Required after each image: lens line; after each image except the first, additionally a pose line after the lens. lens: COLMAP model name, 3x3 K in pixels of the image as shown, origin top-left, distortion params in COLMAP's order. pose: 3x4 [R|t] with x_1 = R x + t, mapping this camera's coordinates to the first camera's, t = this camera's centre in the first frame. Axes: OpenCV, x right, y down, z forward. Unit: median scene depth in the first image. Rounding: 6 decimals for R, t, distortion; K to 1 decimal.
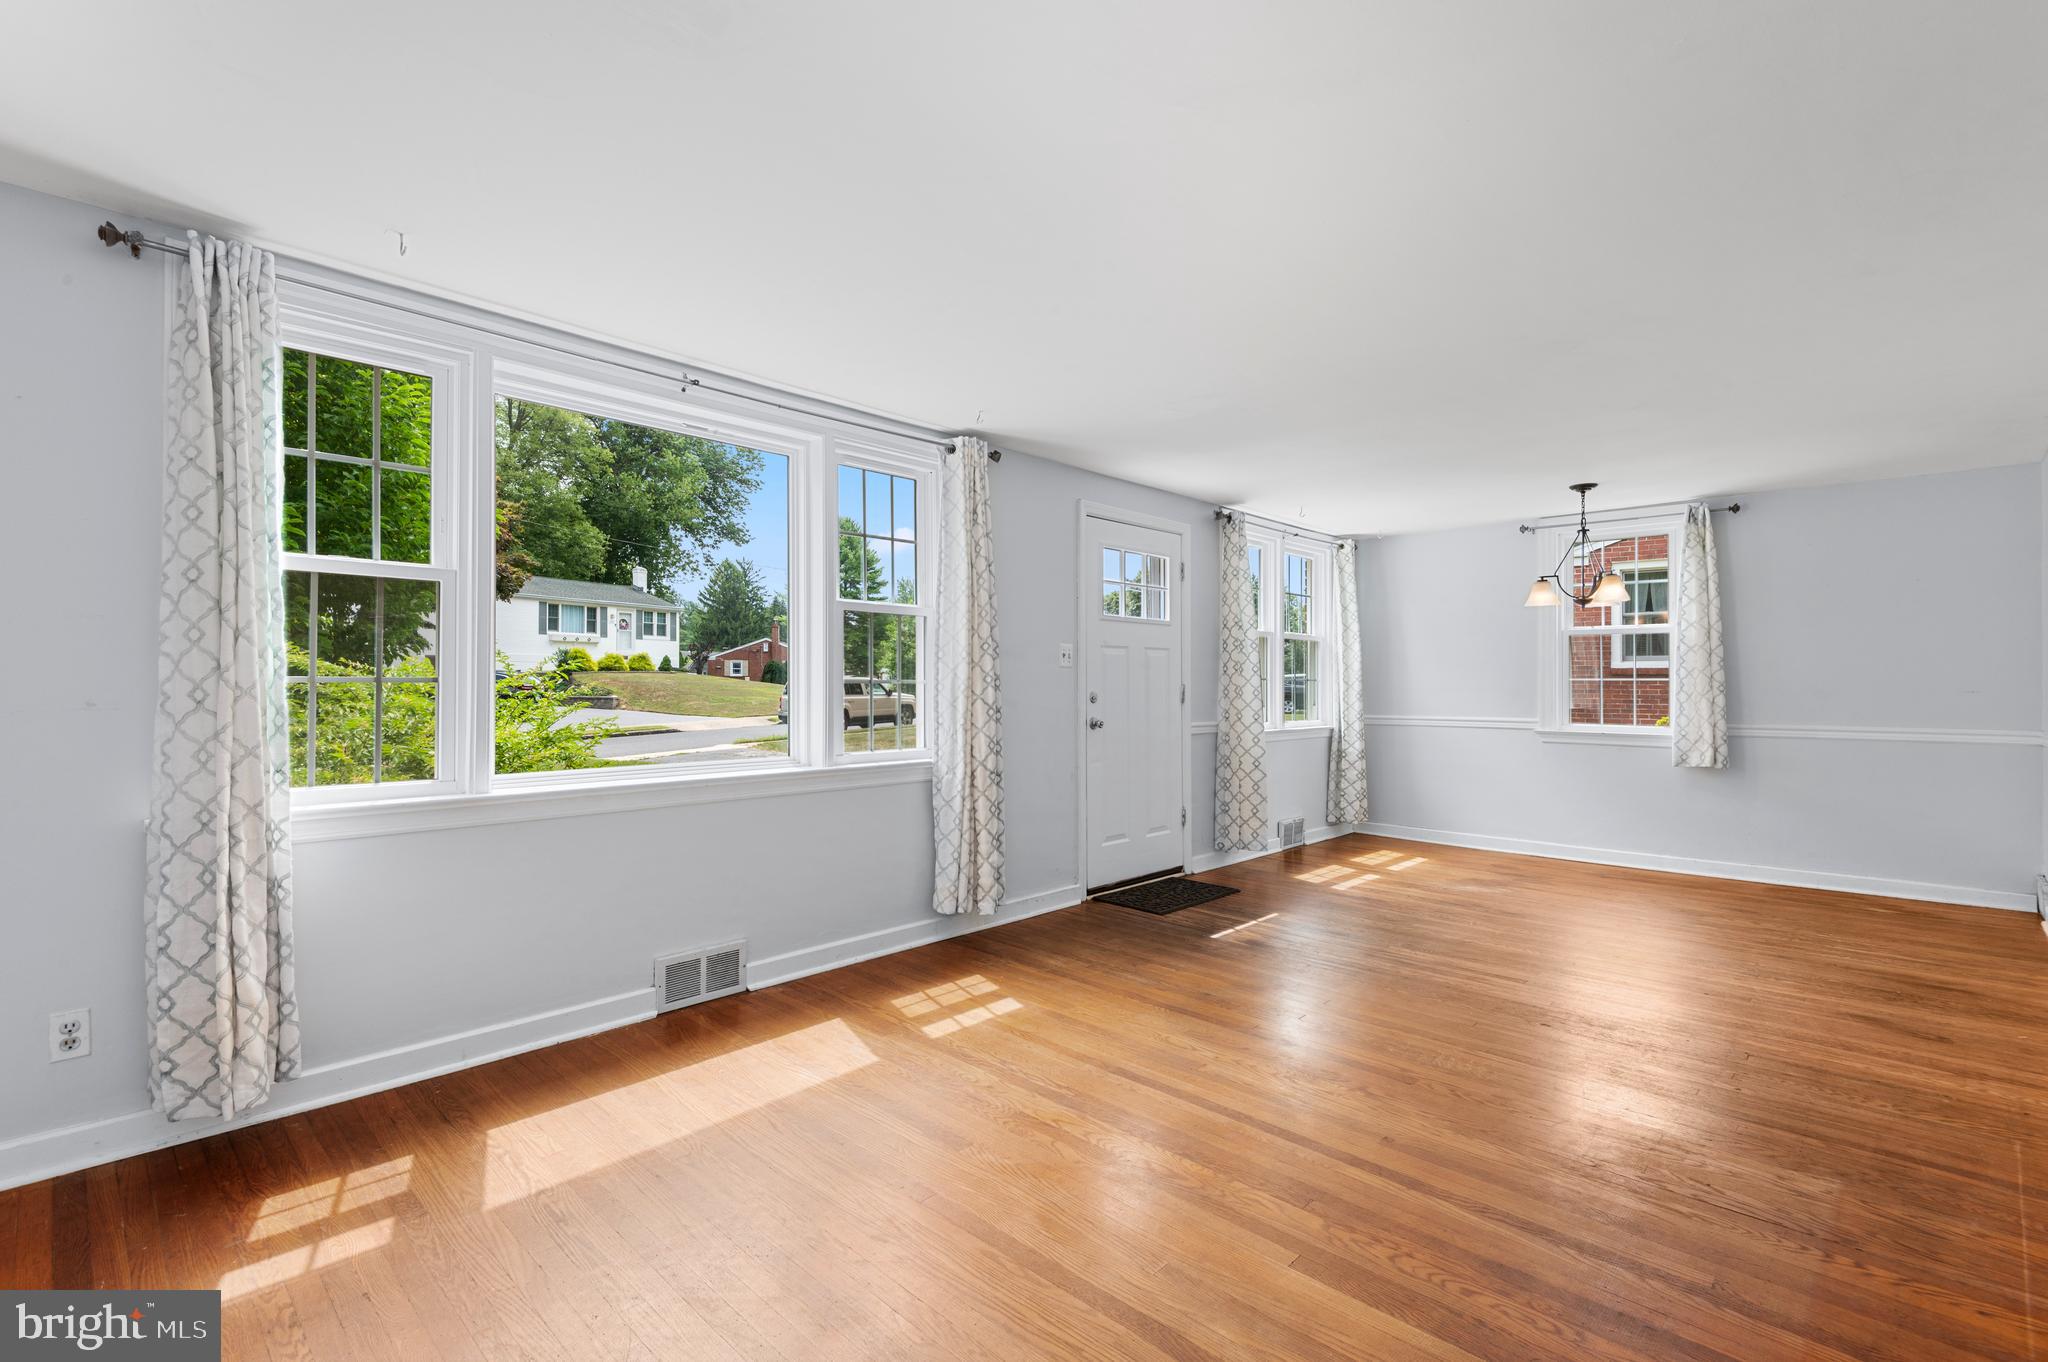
lens RADIAL K [[924.7, 0, 1030.1], [0, 924.7, 702.7], [0, 0, 1]] dist [0.013813, -0.000523]
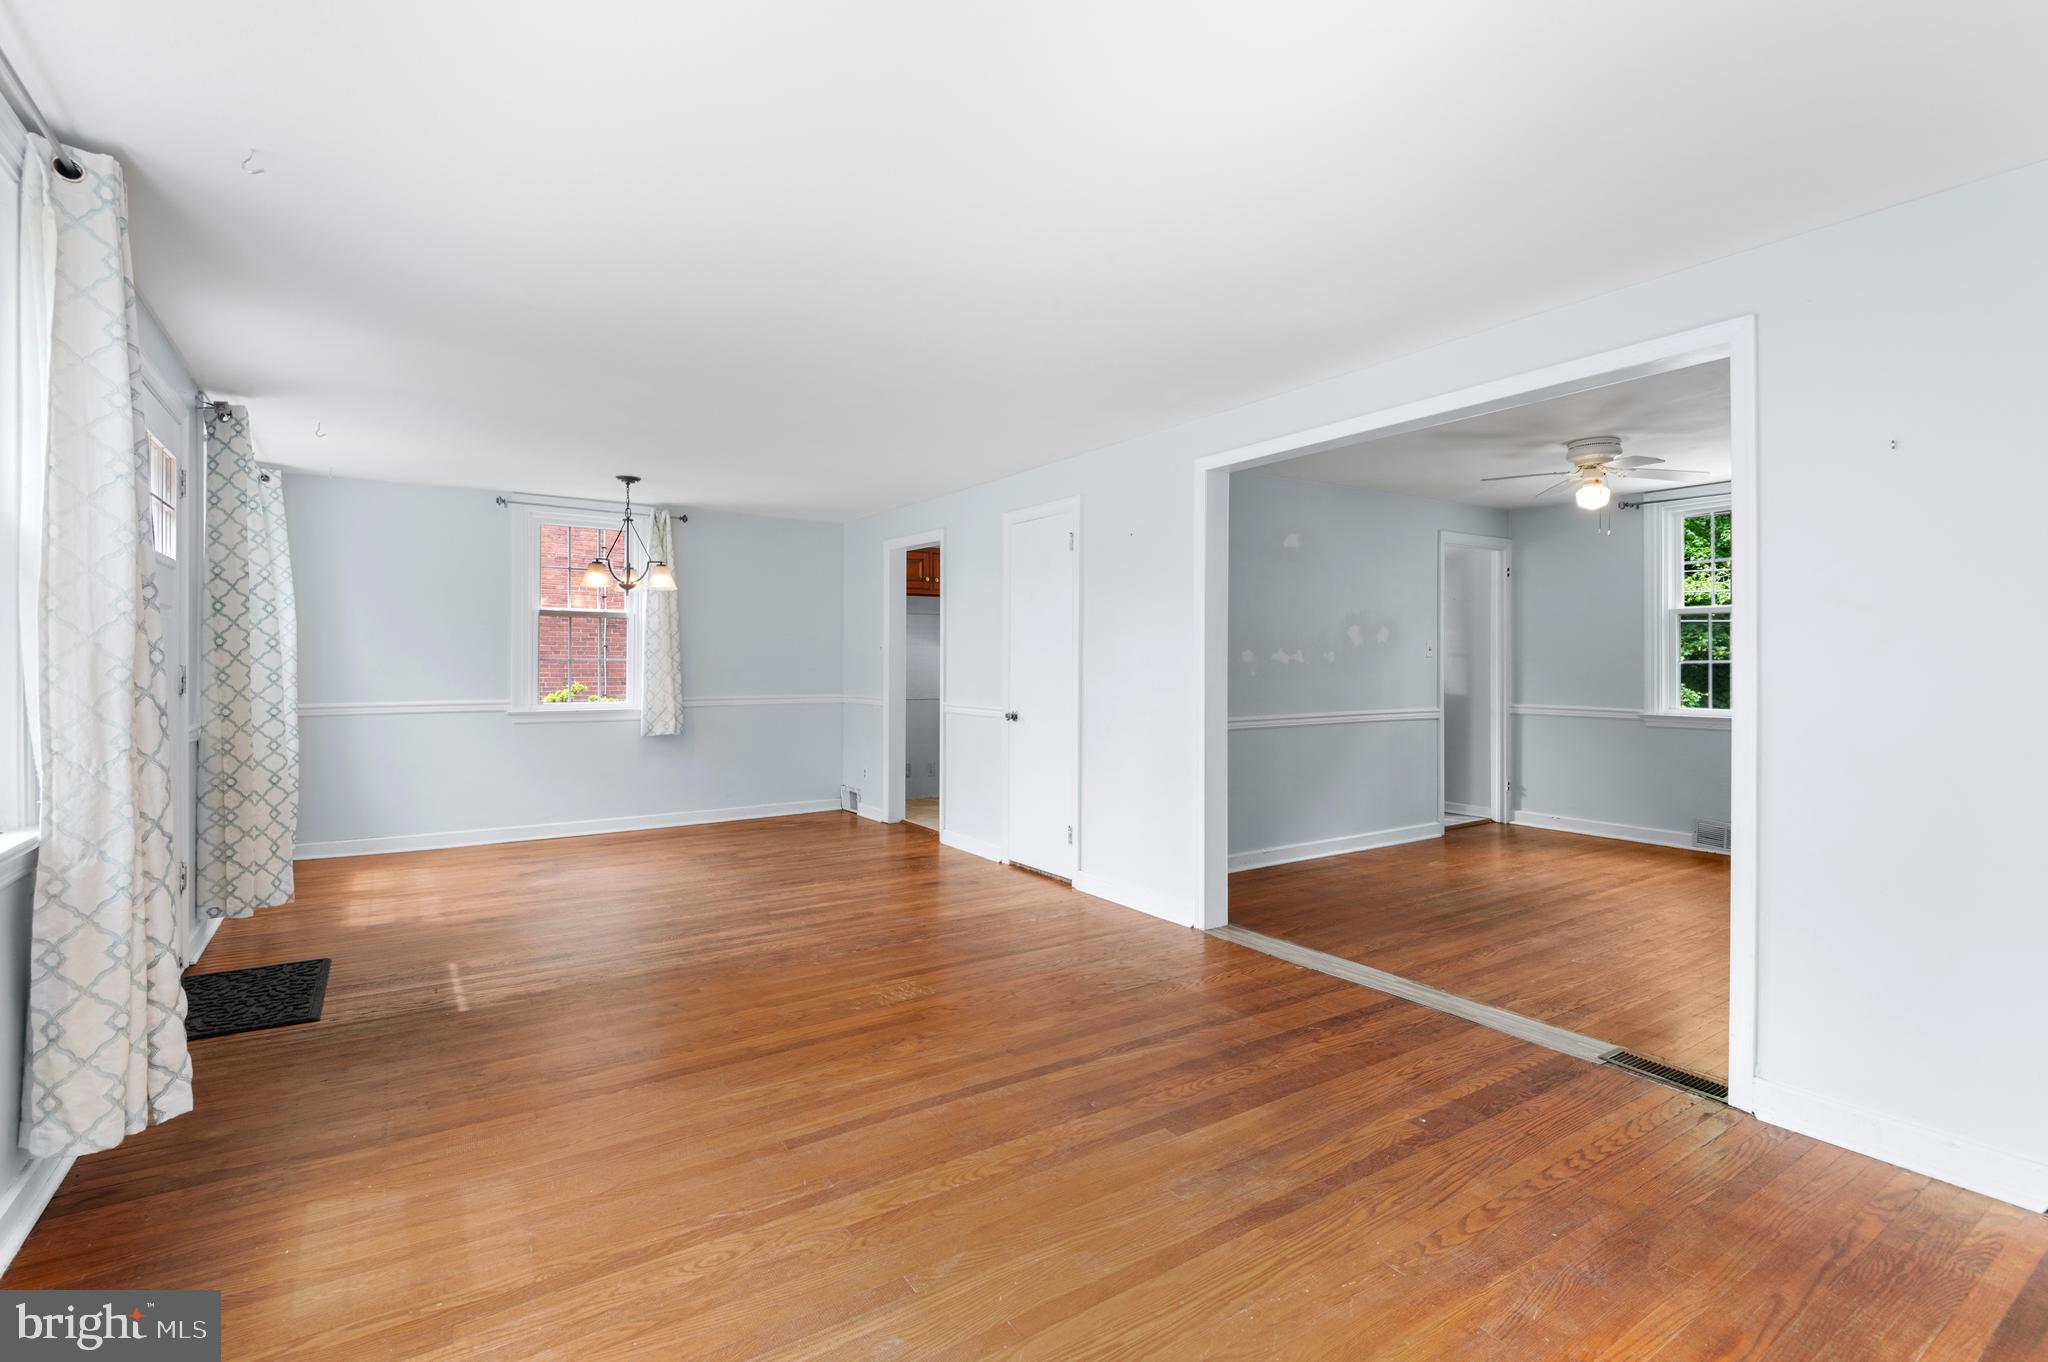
lens RADIAL K [[932.2, 0, 1019.6], [0, 932.2, 675.2], [0, 0, 1]] dist [0.015997, -0.001390]
pose [[0.220357, -0.013383, 0.975327, -0.472654], [0.018608, 0.999782, 0.009514, -0.012600], [-0.975242, 0.016052, 0.220558, 0.443573]]
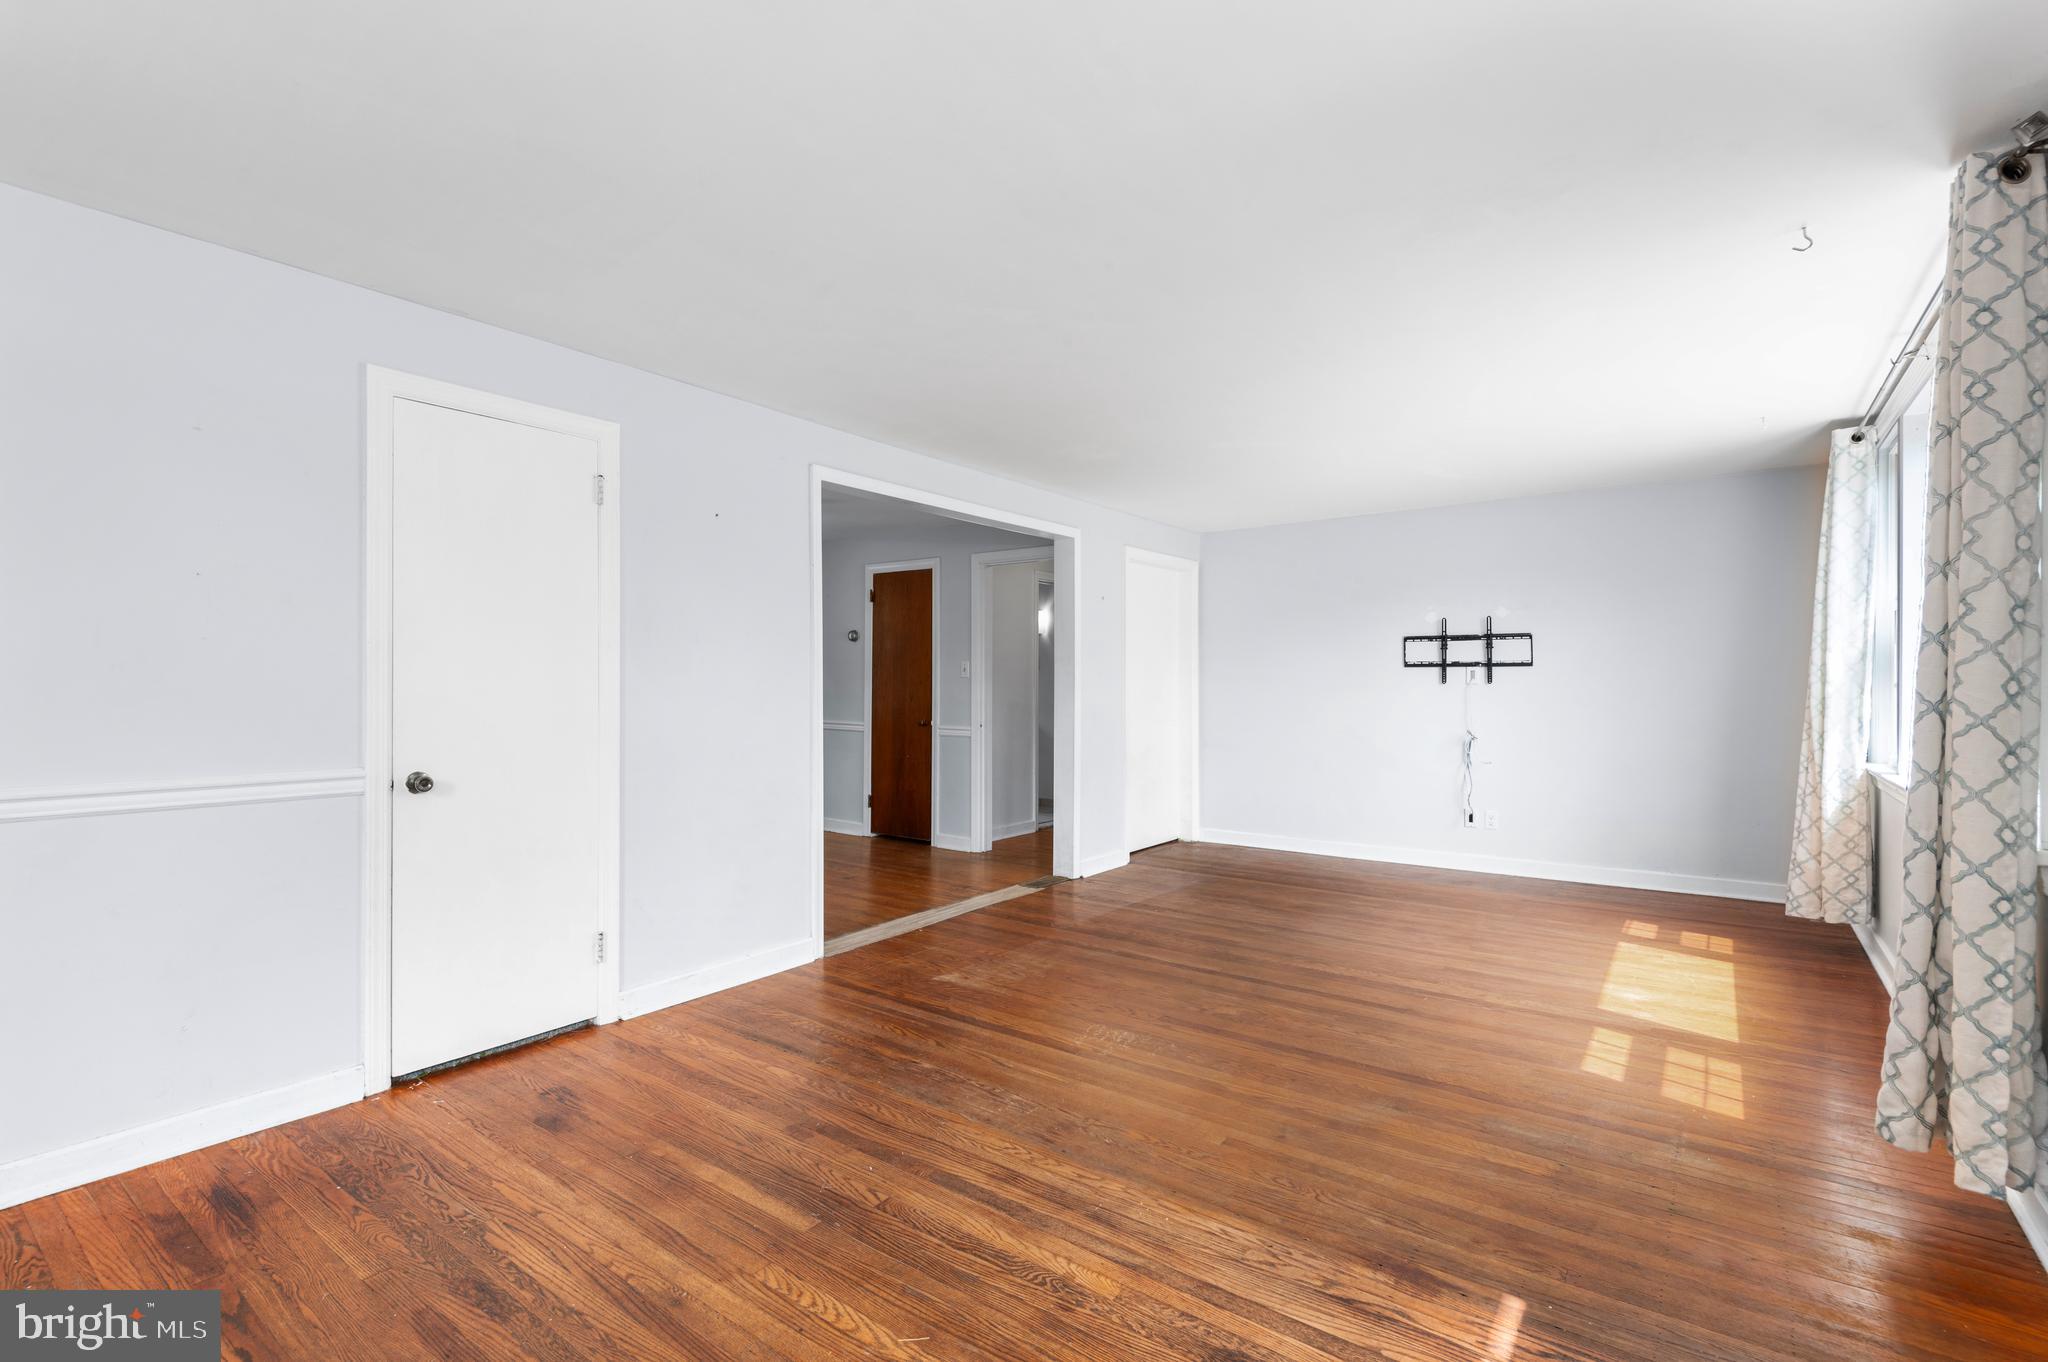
lens RADIAL K [[932.2, 0, 1019.6], [0, 932.2, 675.2], [0, 0, 1]] dist [0.015997, -0.001390]
pose [[-0.993042, -0.007101, -0.117547, 0.522020], [-0.008623, 0.999885, 0.012446, -0.032893], [0.117445, 0.013373, -0.992989, 1.534155]]
